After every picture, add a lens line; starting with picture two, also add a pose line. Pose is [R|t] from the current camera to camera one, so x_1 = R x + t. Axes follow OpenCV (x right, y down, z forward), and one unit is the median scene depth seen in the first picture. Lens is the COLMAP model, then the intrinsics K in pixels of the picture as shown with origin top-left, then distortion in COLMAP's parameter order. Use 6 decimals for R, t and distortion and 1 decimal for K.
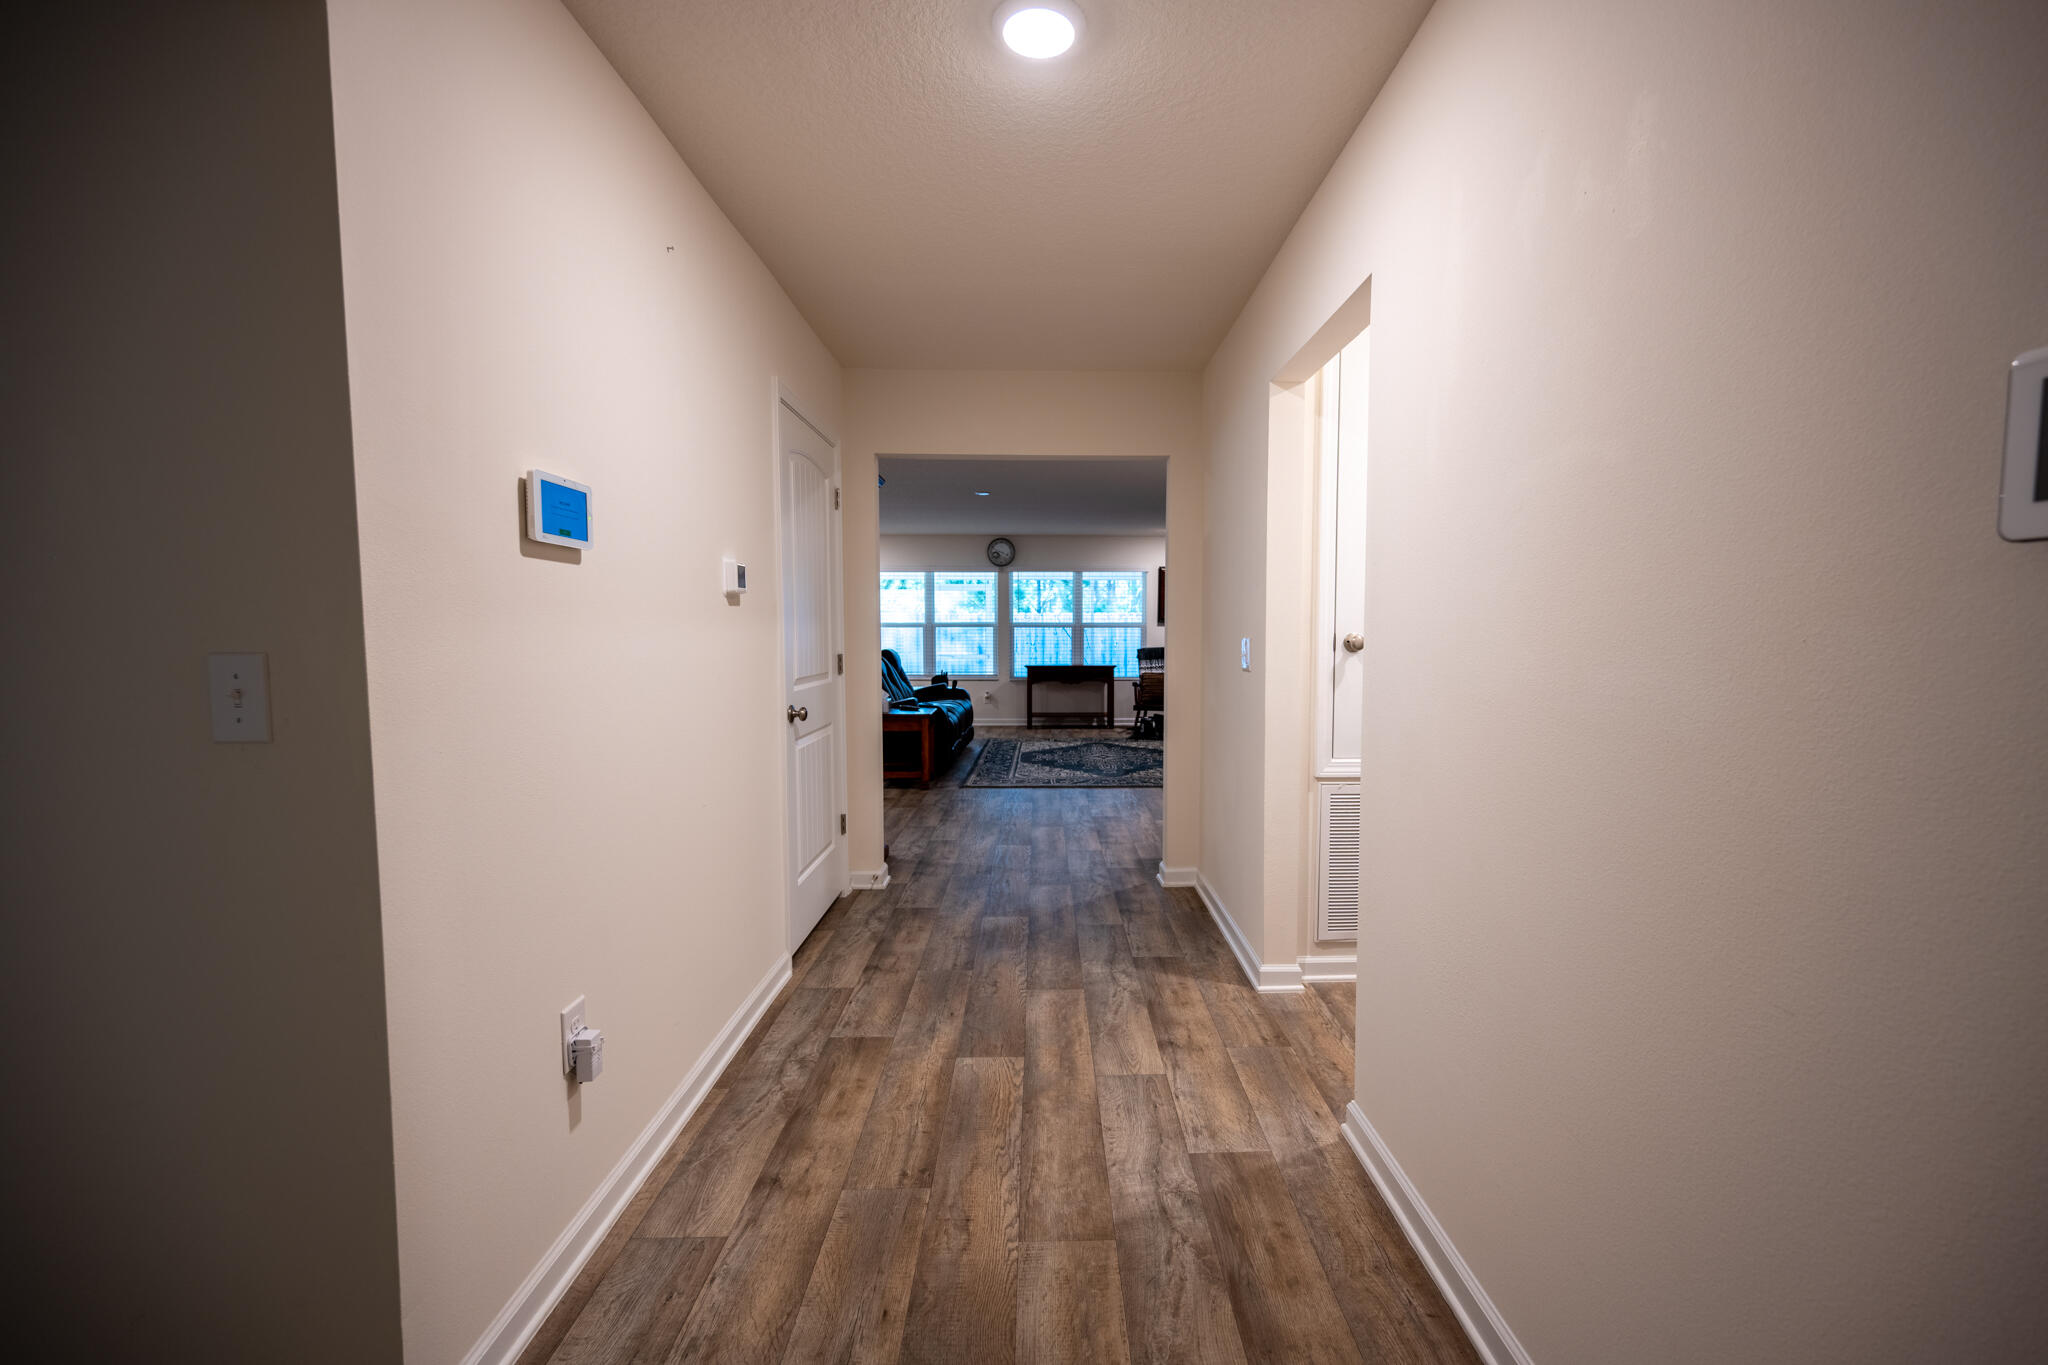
lens RADIAL K [[833.4, 0, 1034.1], [0, 833.4, 685.9], [0, 0, 1]] dist [0.001700, -0.000916]
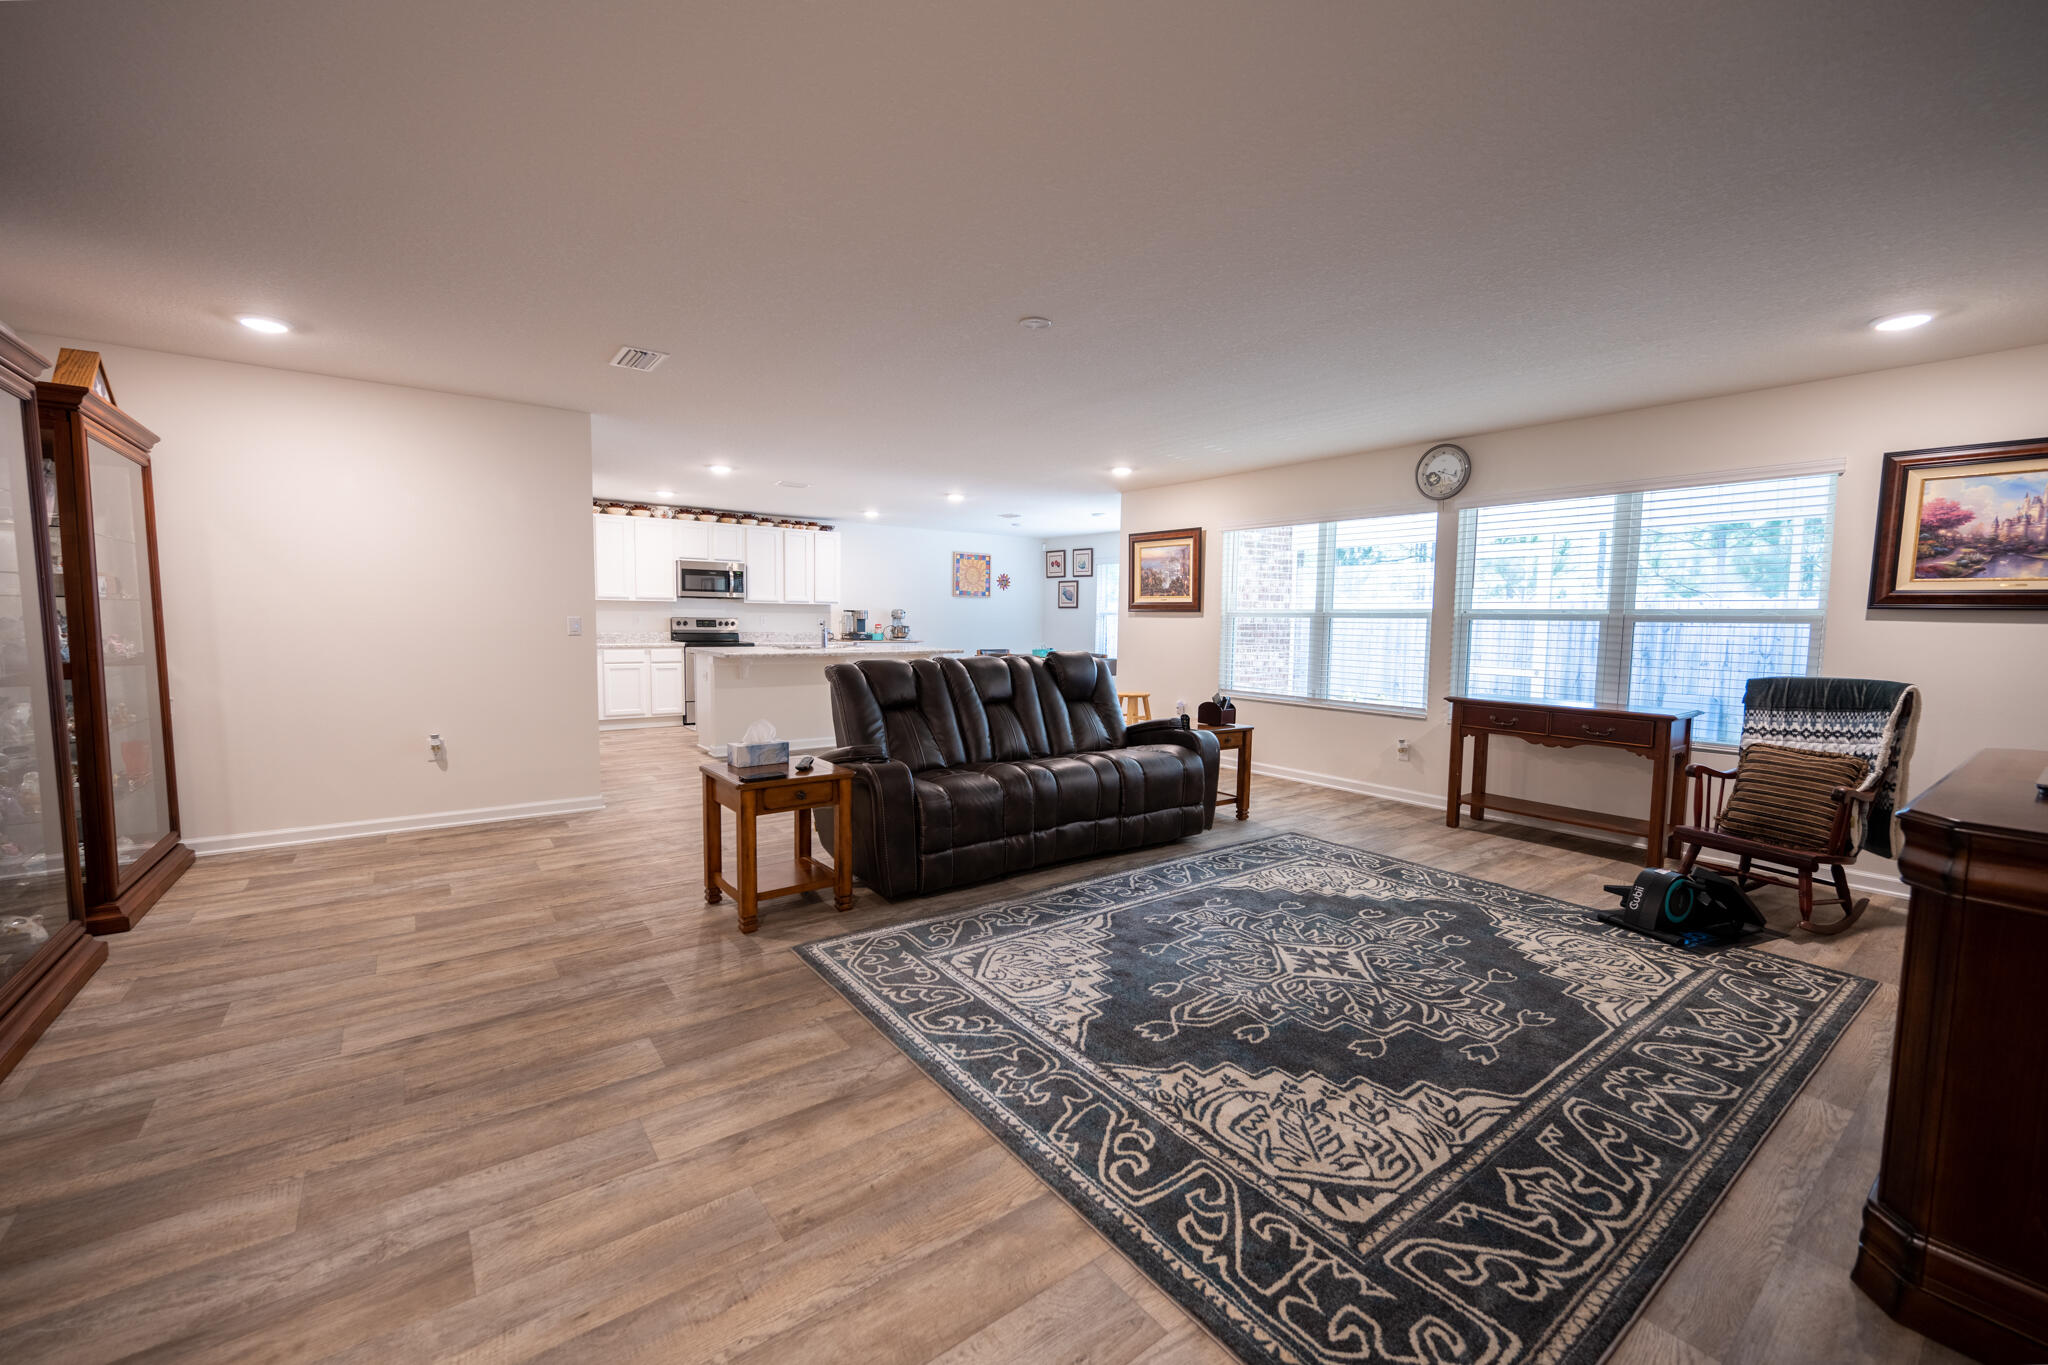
lens RADIAL K [[833.4, 0, 1021.6], [0, 833.4, 682.9], [0, 0, 1]] dist [0.001700, -0.000916]
pose [[0.605354, 0.071204, -0.792765, 0.265715], [-0.066851, 0.997020, 0.038503, -0.041309], [0.793144, 0.029690, 0.608310, 0.592923]]
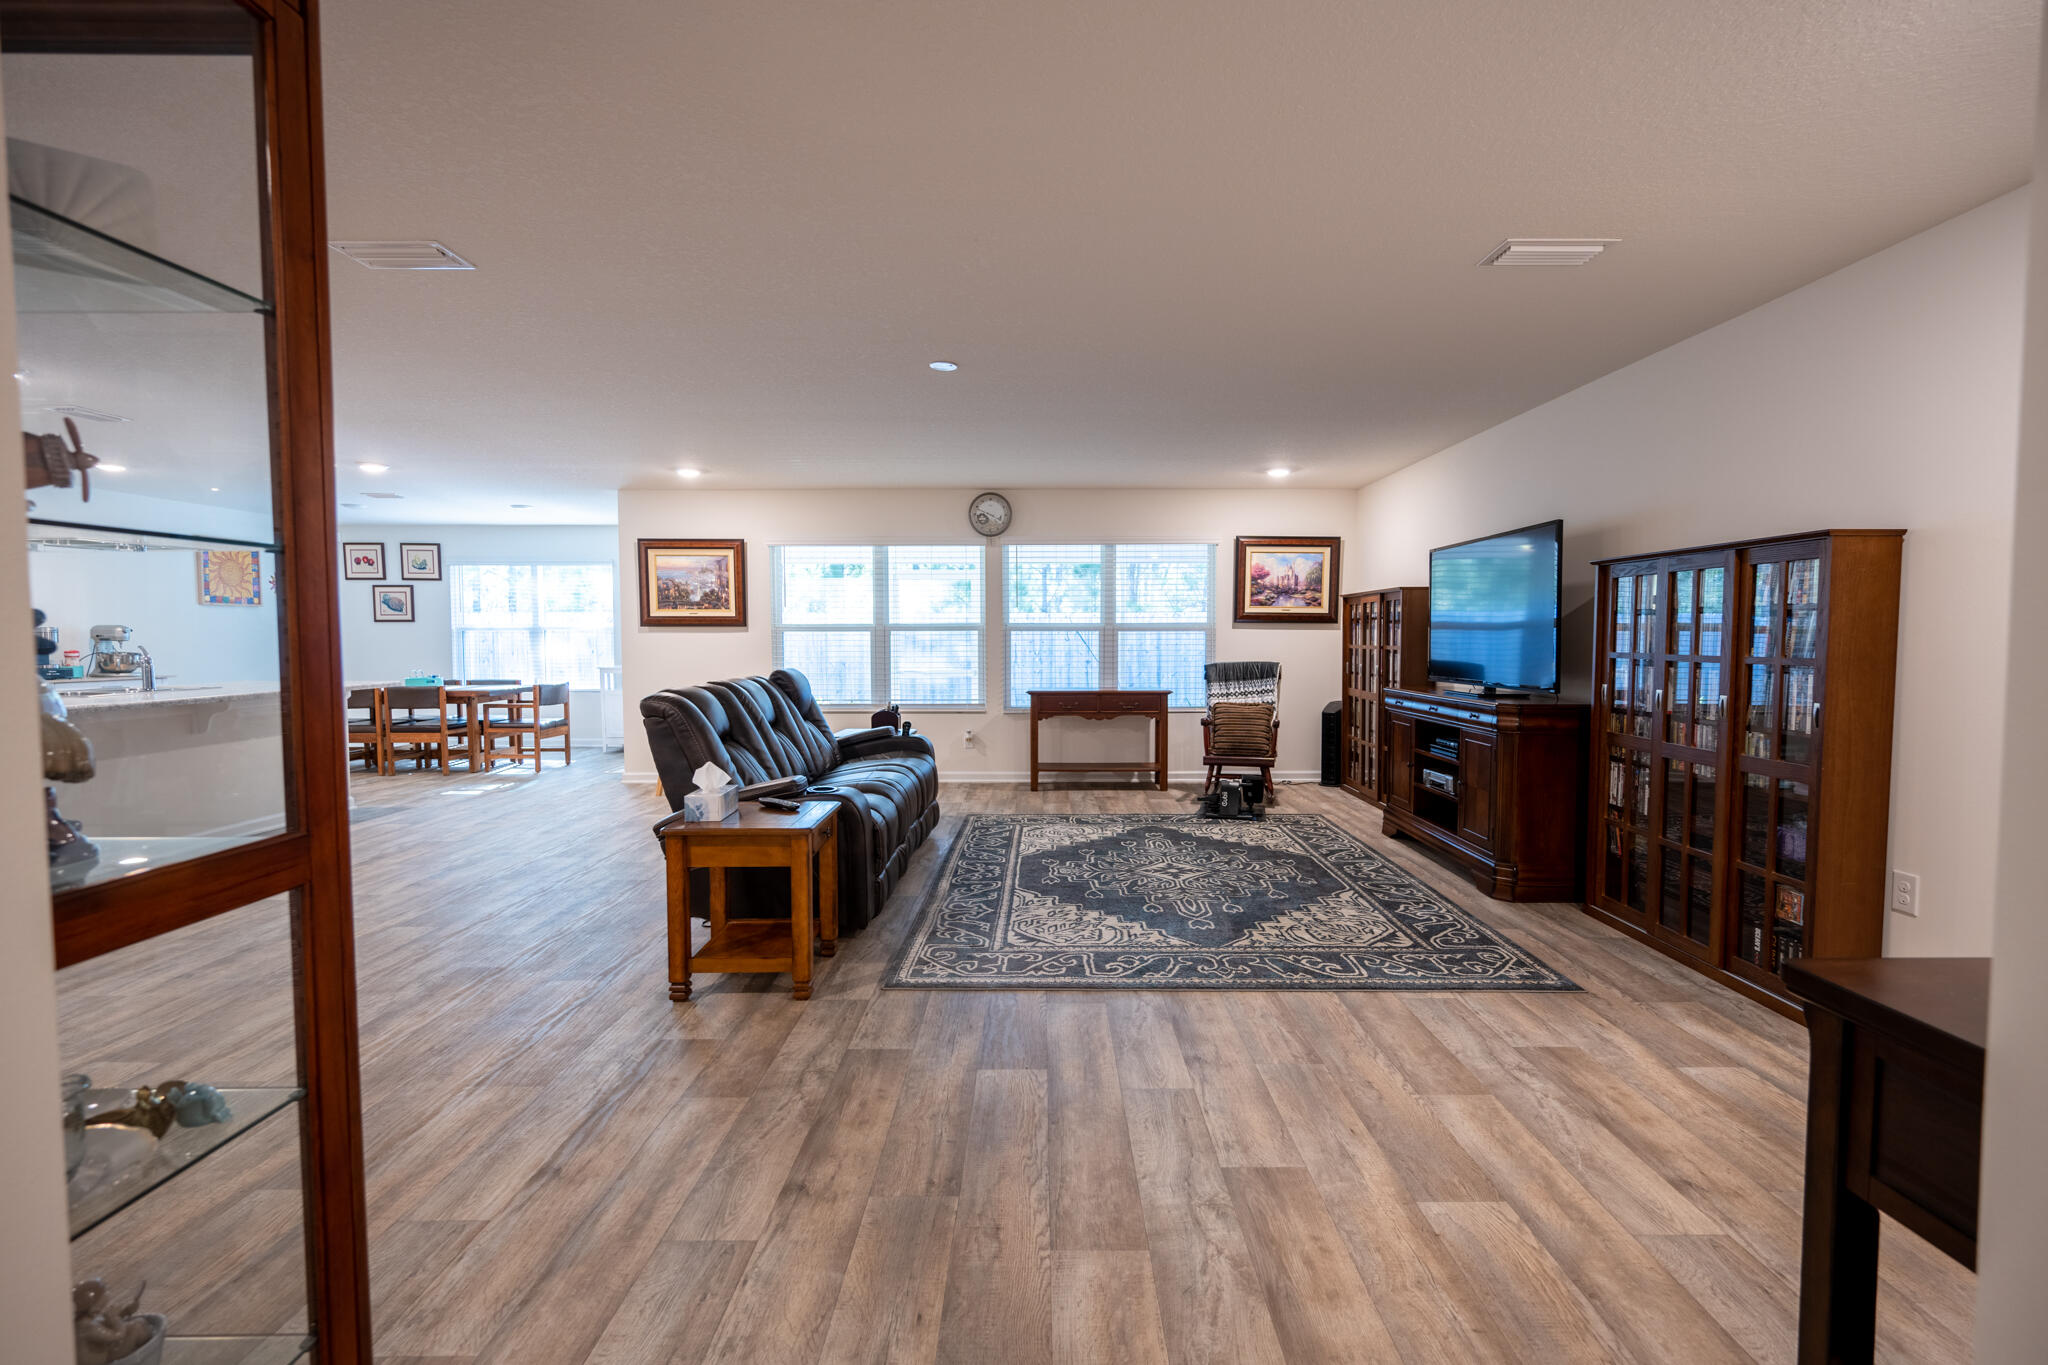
lens RADIAL K [[903.5, 0, 1056.6], [0, 903.5, 673.3], [0, 0, 1]] dist [0.000573, 0.000171]
pose [[0.999753, -0.001896, 0.022141, -0.004458], [0.002418, 0.999719, -0.023584, -0.025743], [-0.022090, 0.023632, 0.999477, 0.369055]]
